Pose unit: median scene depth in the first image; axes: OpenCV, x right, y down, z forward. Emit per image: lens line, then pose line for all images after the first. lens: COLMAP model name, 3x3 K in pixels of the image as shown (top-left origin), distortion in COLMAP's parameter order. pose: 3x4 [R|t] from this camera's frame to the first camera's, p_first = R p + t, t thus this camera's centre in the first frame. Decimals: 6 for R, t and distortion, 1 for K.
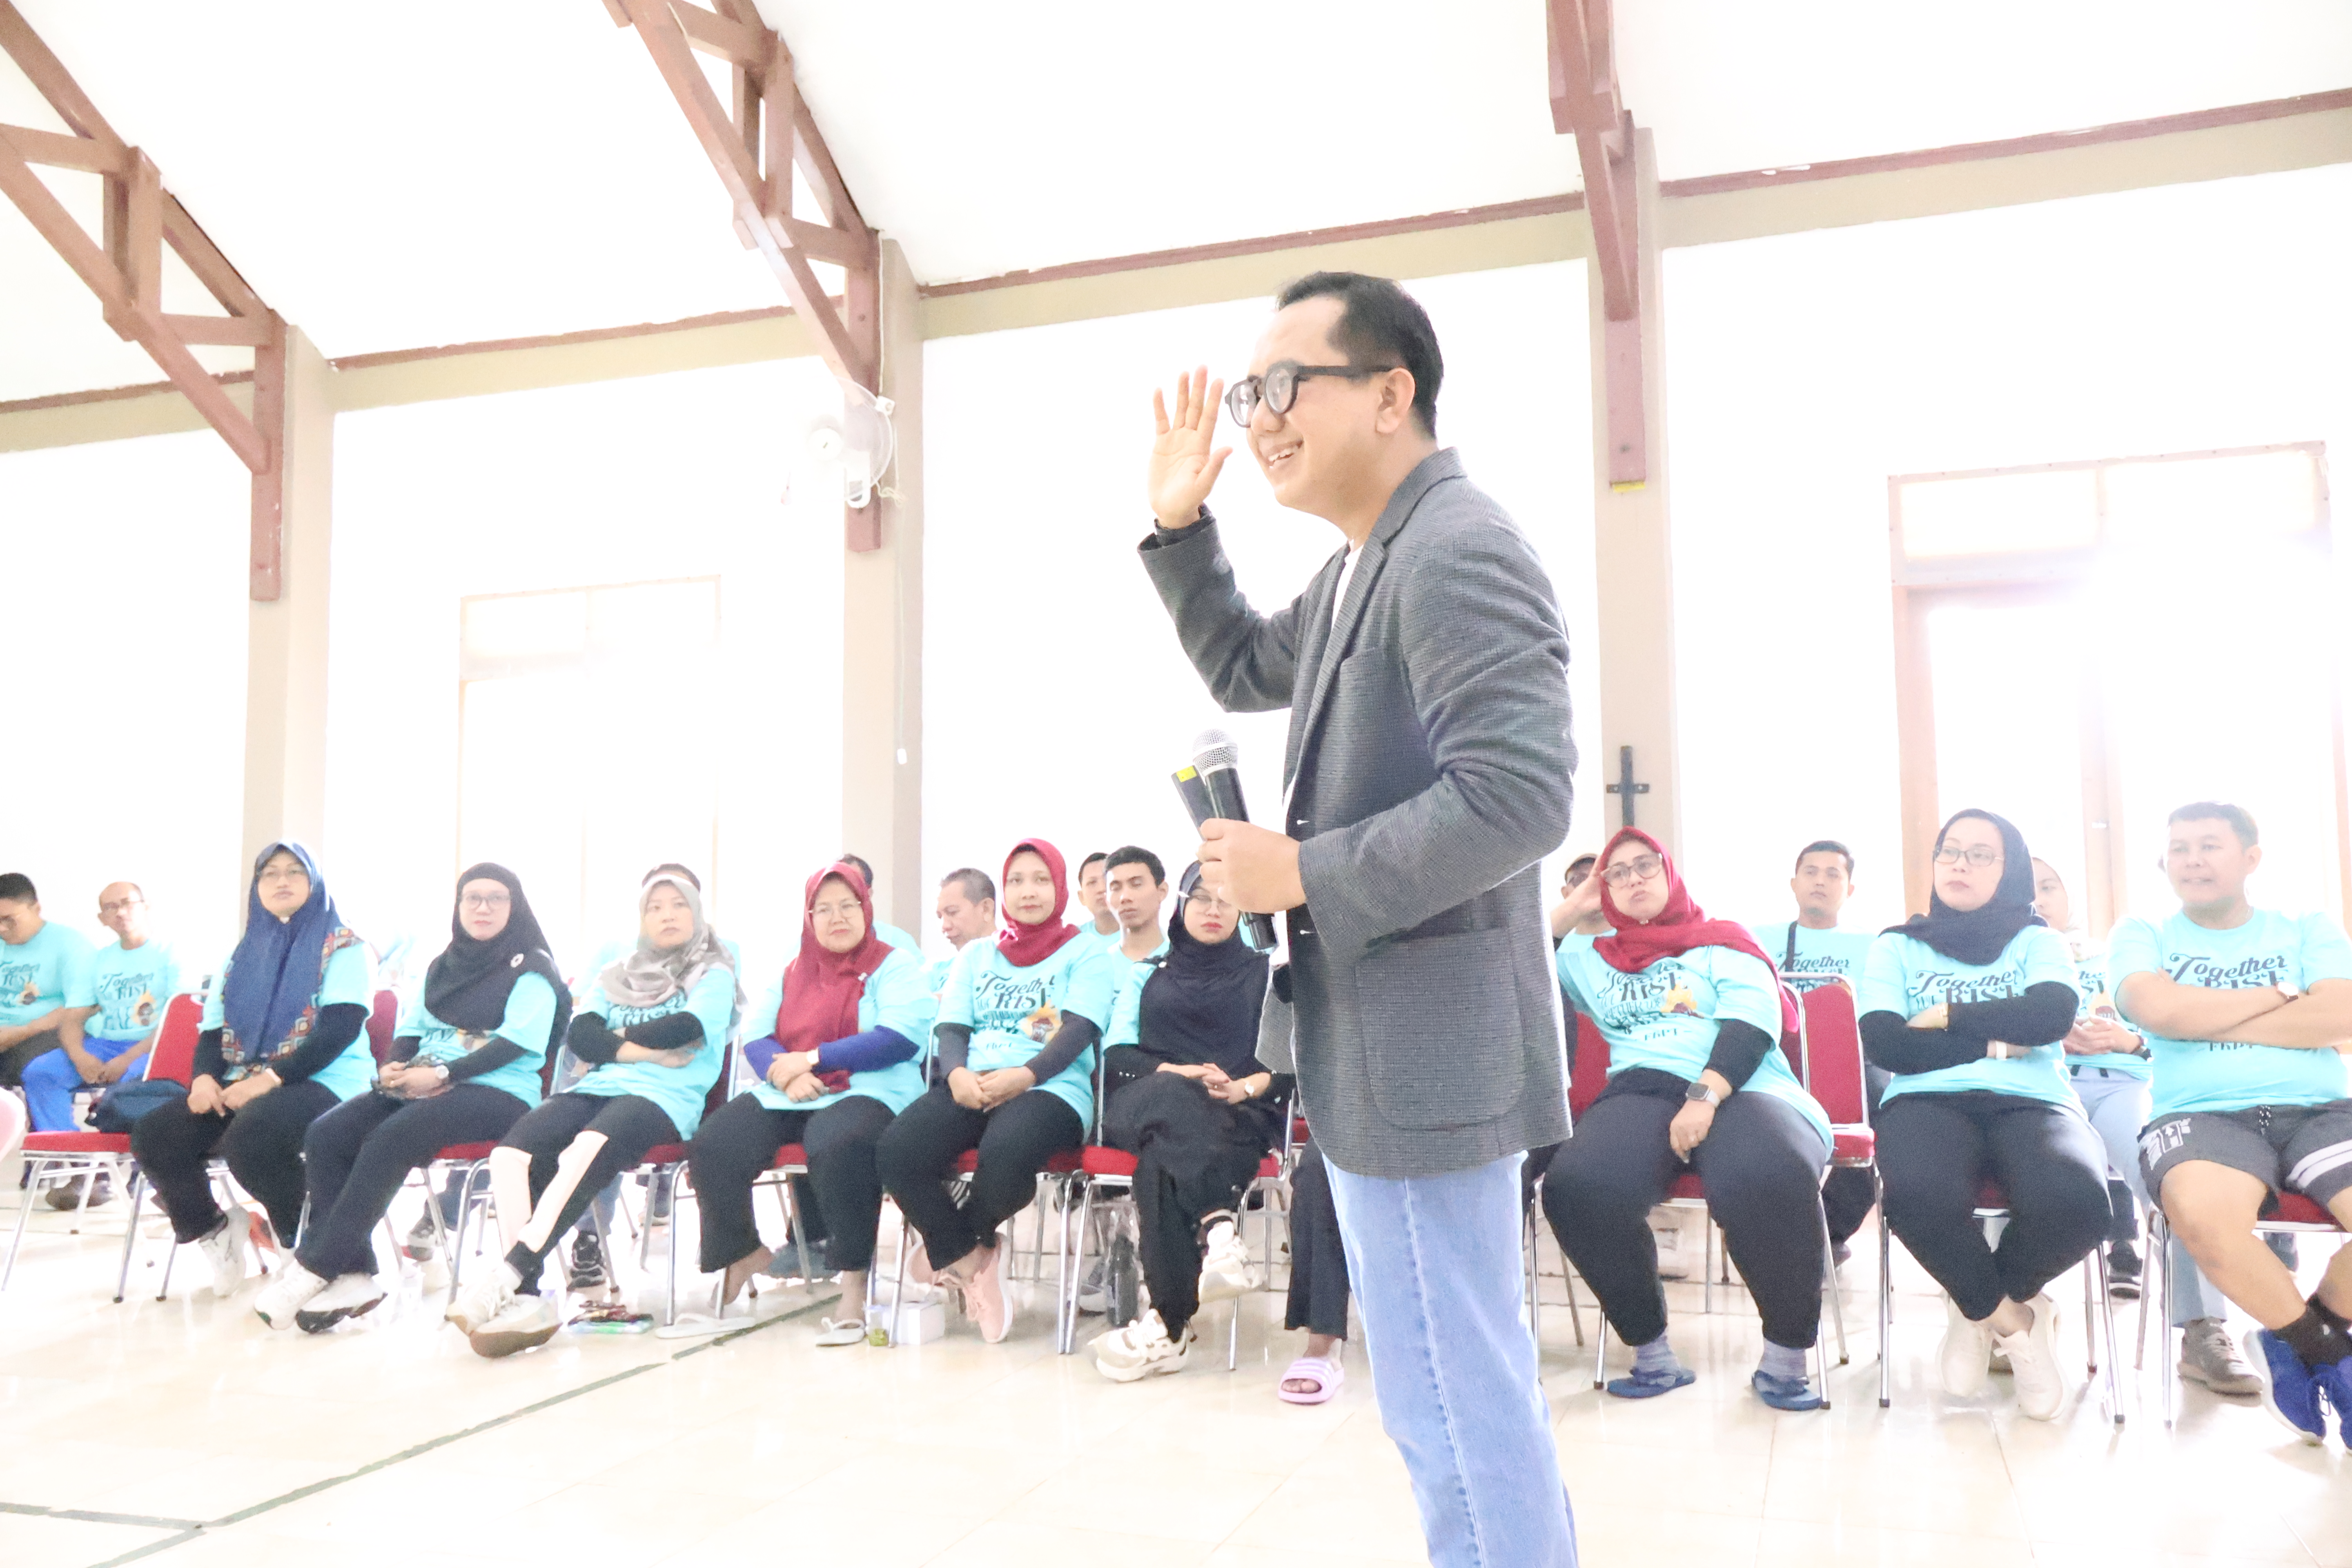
lens RADIAL K [[1956.9, 0, 1169.8], [0, 1956.9, 783.4], [0, 0, 1]] dist [-0.001290, 0.004739]
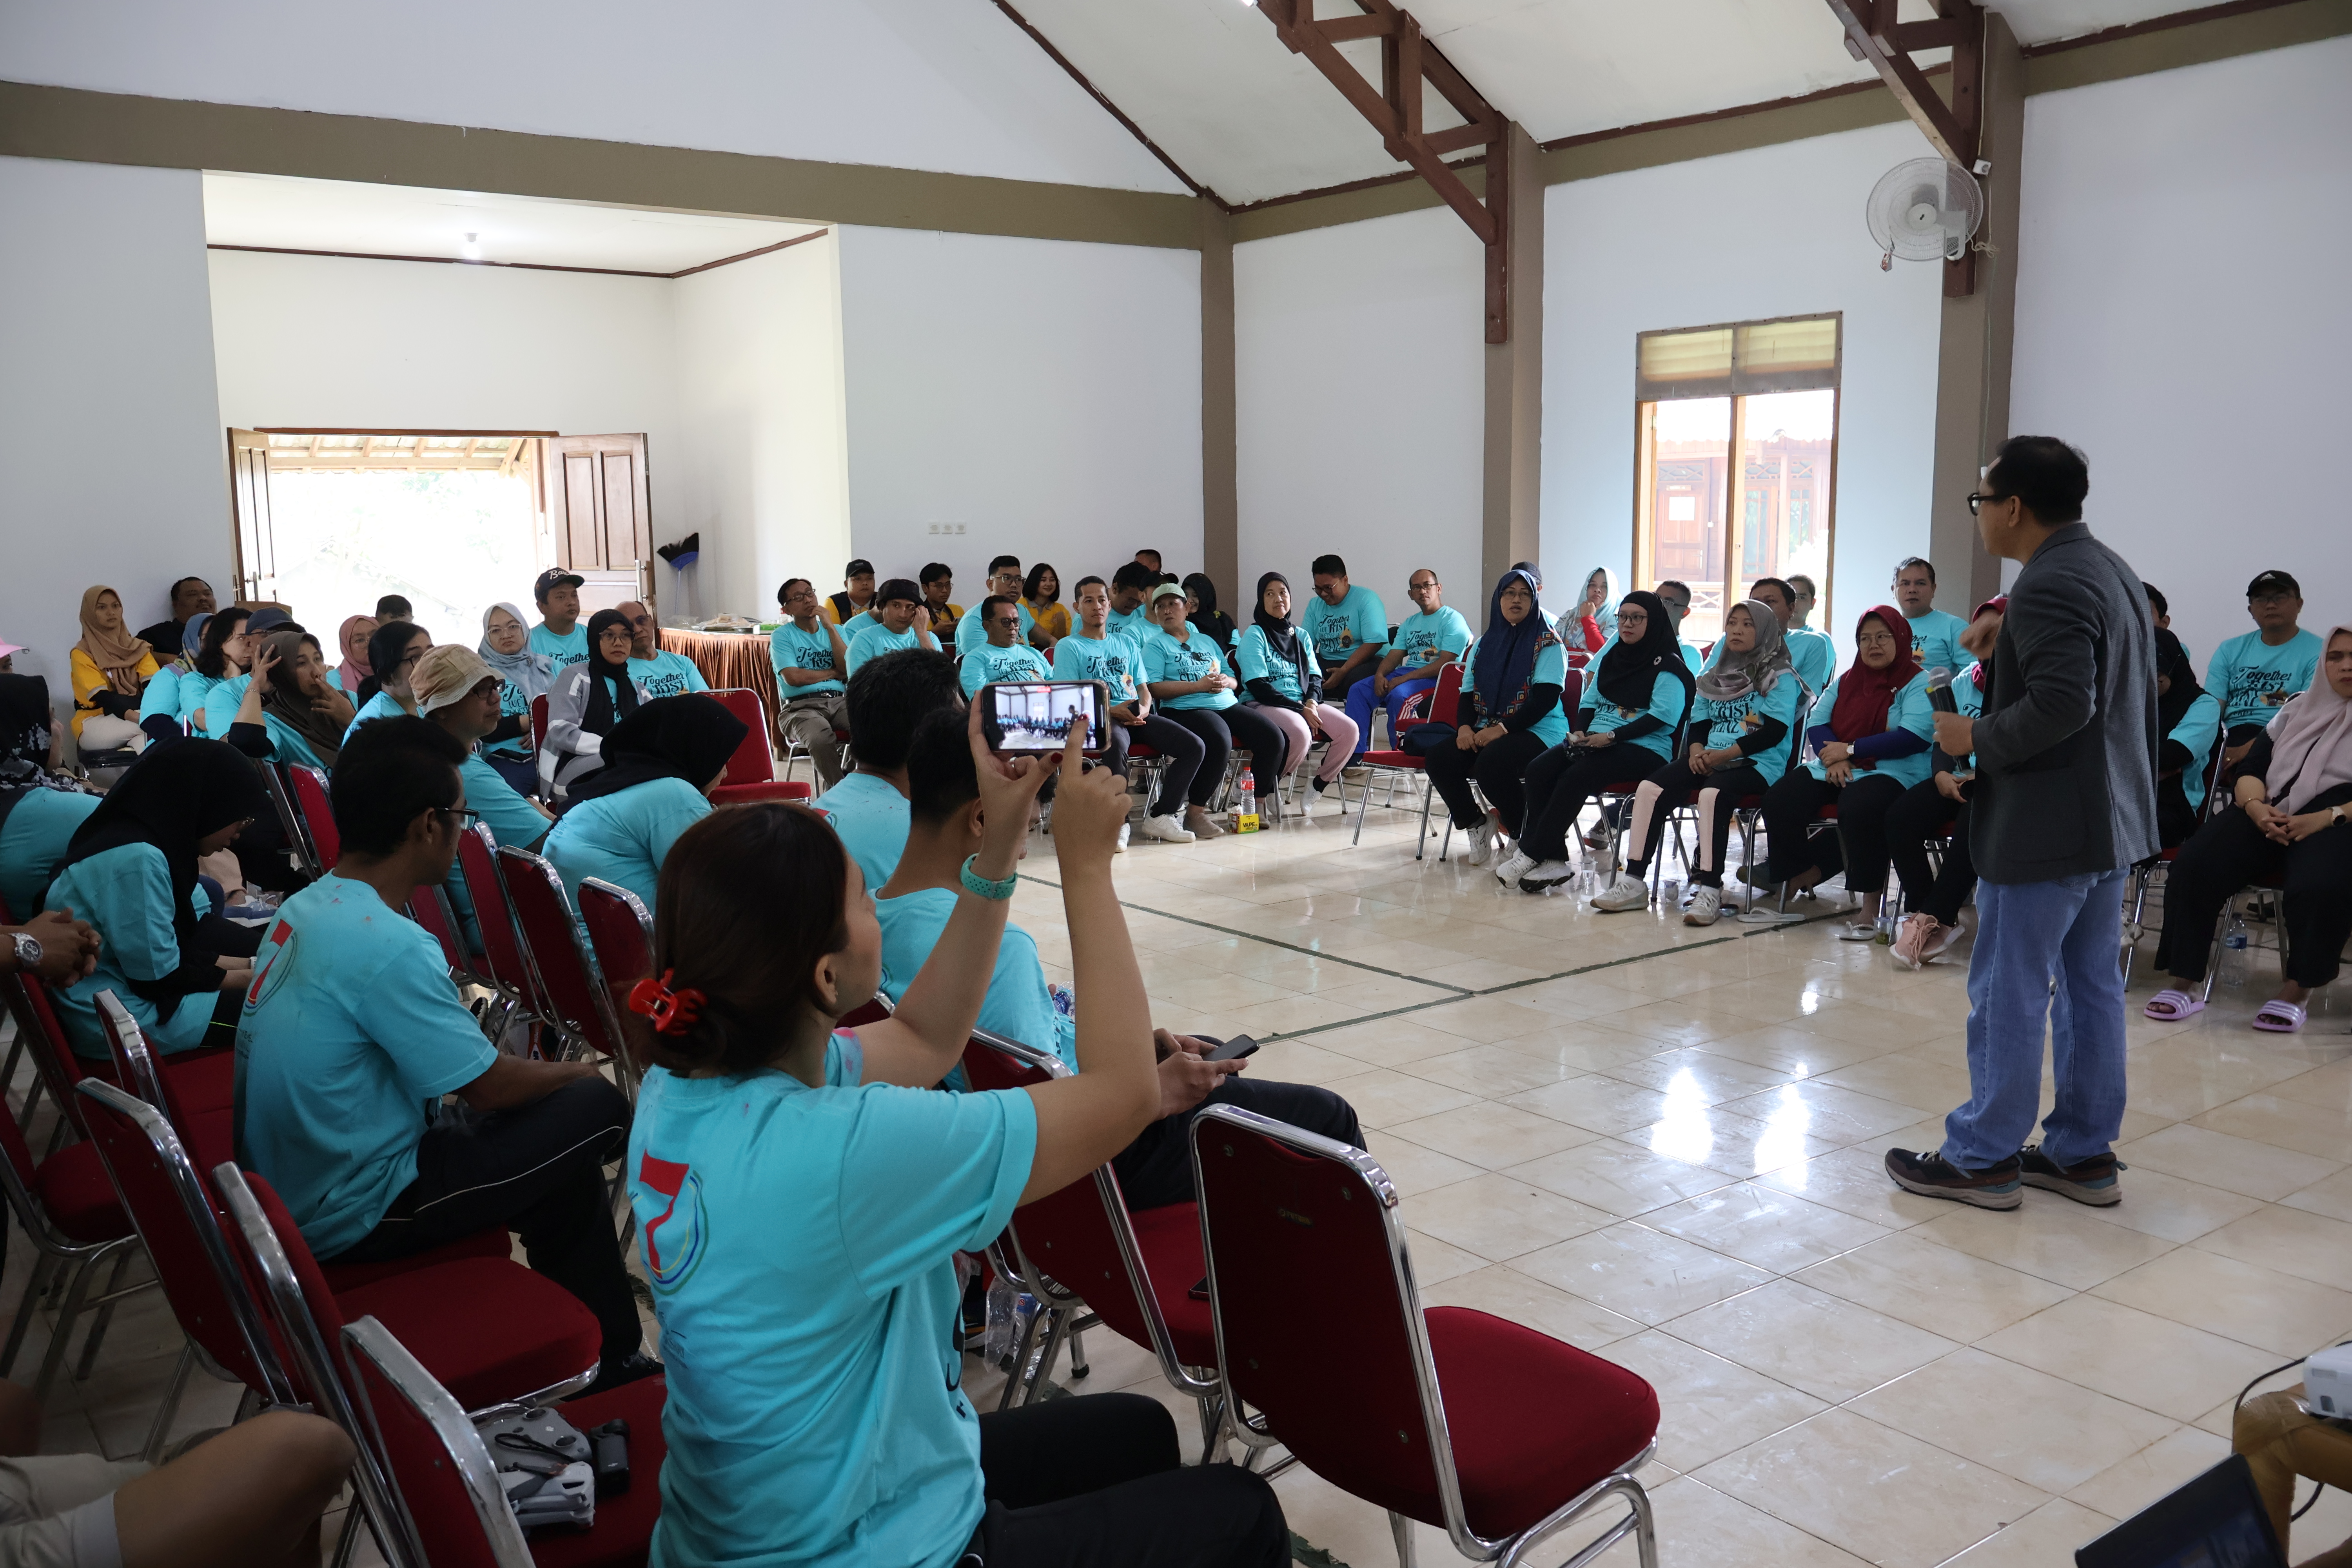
lens RADIAL K [[1956.5, 0, 1178.3], [0, 1956.5, 782.2], [0, 0, 1]] dist [-0.002818, 0.006631]
pose [[0.829913, 0.078065, -0.552403, 0.180293], [0.044695, 0.977675, 0.205312, -0.133569], [0.556099, -0.195081, 0.807897, -0.390730]]
